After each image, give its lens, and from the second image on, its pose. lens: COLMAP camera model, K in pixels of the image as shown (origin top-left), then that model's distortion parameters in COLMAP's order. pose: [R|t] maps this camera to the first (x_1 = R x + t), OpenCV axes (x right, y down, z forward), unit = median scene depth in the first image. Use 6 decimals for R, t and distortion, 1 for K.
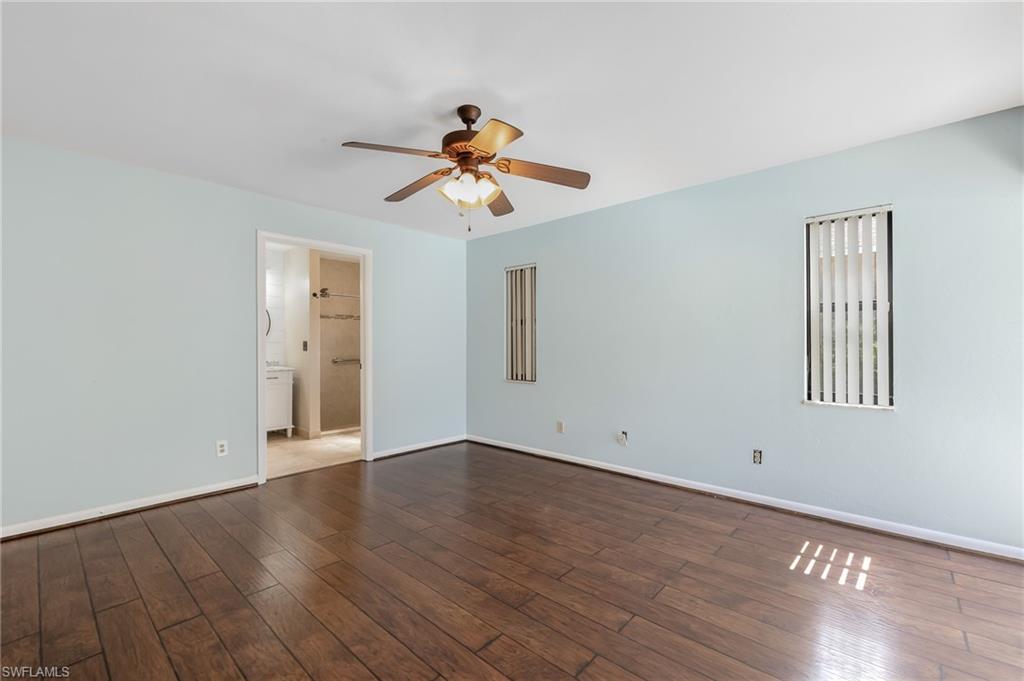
lens RADIAL K [[434.1, 0, 513.2], [0, 434.1, 343.6], [0, 0, 1]] dist [0.008728, 0.000482]
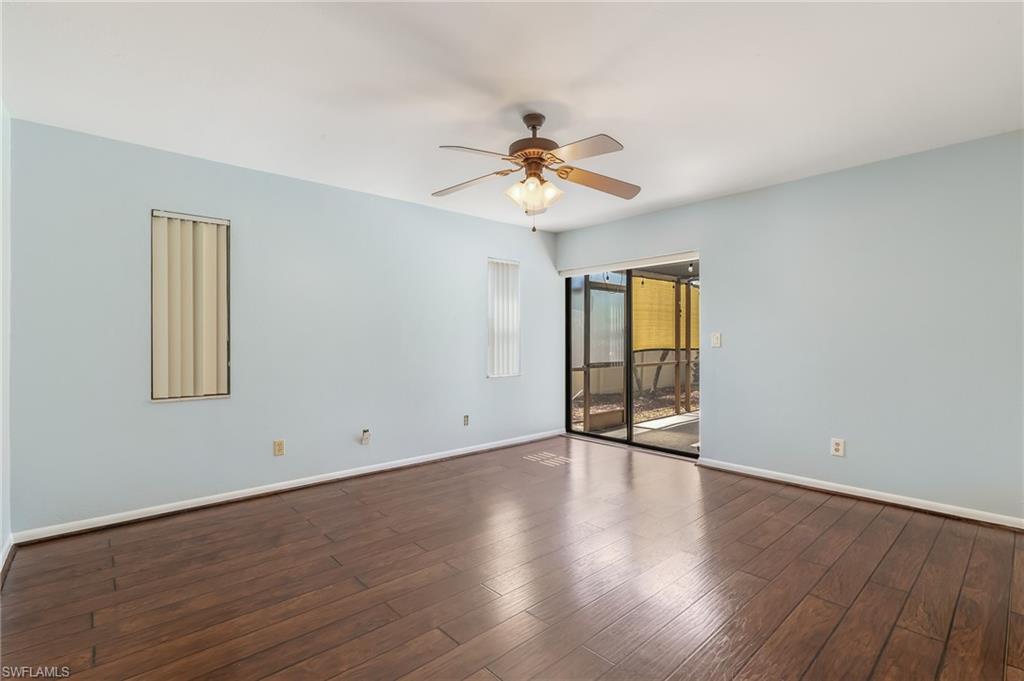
lens RADIAL K [[501.4, 0, 513.0], [0, 501.4, 338.2], [0, 0, 1]] dist [0.001052, 0.000599]
pose [[0.083021, -0.007655, 0.996518, -0.879092], [-0.010363, 0.999910, 0.008545, -0.015350], [-0.996494, -0.011036, 0.082934, 0.619019]]
